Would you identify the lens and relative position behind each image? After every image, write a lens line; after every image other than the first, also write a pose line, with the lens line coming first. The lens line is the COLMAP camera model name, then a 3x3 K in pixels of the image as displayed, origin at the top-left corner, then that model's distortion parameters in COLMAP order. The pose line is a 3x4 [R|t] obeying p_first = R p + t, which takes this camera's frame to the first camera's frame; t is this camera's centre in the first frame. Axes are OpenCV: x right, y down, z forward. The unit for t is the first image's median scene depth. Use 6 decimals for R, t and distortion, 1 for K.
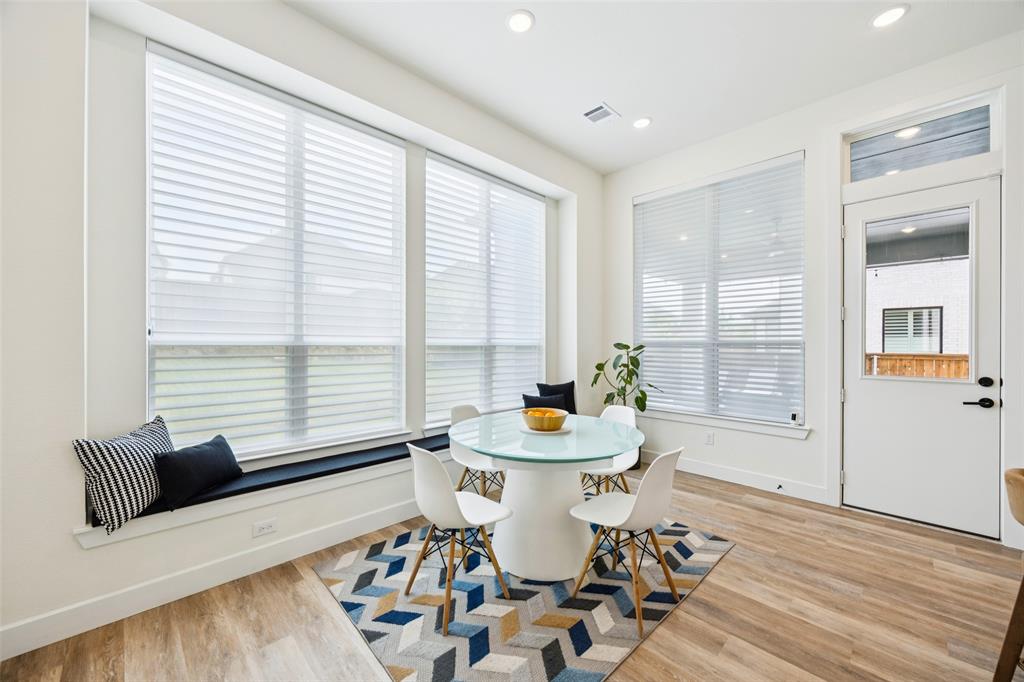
lens RADIAL K [[393.6, 0, 511.2], [0, 393.6, 343.7], [0, 0, 1]] dist [-0.002130, 0.000401]
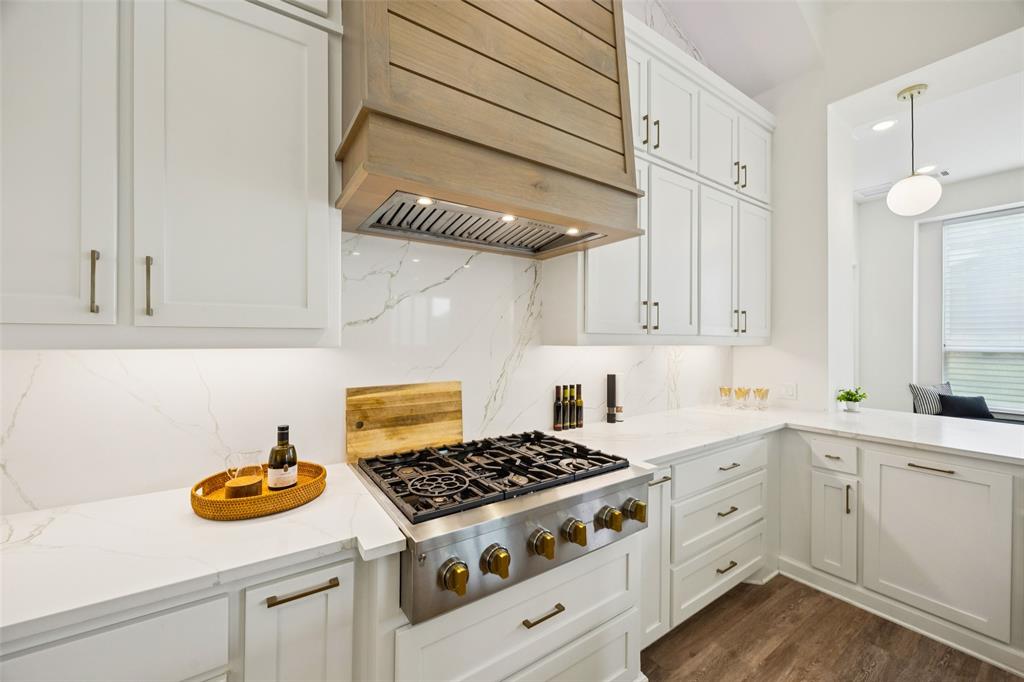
lens RADIAL K [[393.6, 0, 510.0], [0, 393.6, 339.3], [0, 0, 1]] dist [-0.002130, 0.000401]
pose [[-0.199289, -0.008607, -0.979903, 1.467957], [-0.007935, 0.999943, -0.007169, -0.022327], [0.979909, 0.006347, -0.199346, -0.830687]]
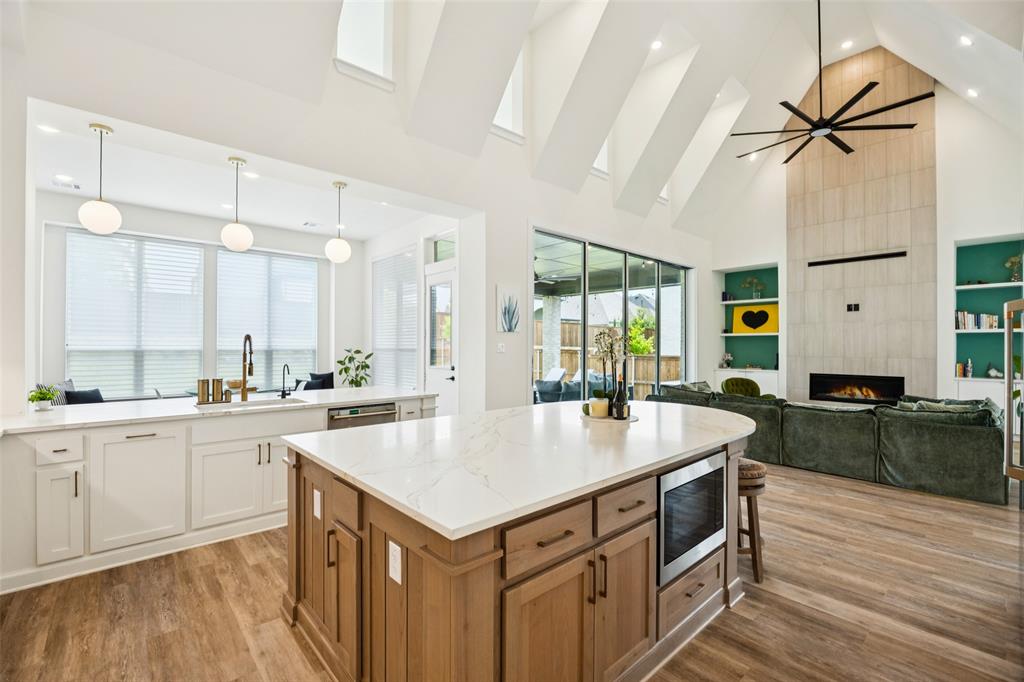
lens RADIAL K [[451.1, 0, 511.5], [0, 451.1, 343.0], [0, 0, 1]] dist [-0.007672, 0.001894]
pose [[0.998616, 0.000818, -0.052592, 1.587272], [-0.001164, 0.999978, -0.006536, -0.020590], [0.052585, 0.006588, 0.998595, -1.313529]]
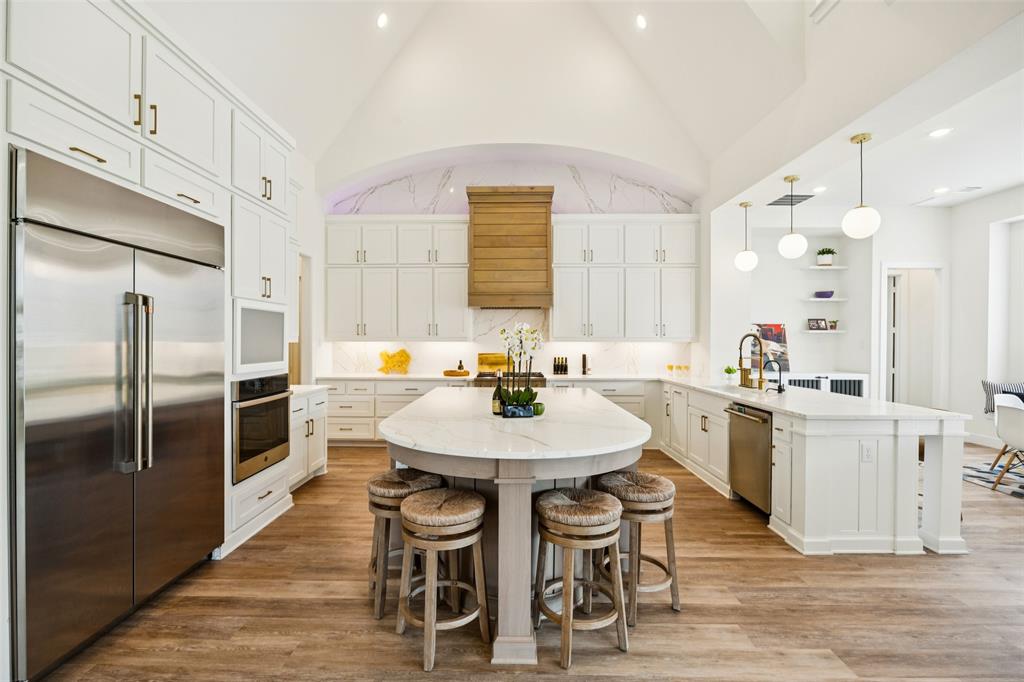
lens RADIAL K [[451.1, 0, 514.6], [0, 451.1, 343.6], [0, 0, 1]] dist [-0.007672, 0.001894]
pose [[-0.709488, 0.001125, -0.704717, 2.747491], [-0.006886, 0.999940, 0.008530, -0.026869], [0.704684, 0.010905, -0.709437, 1.009231]]
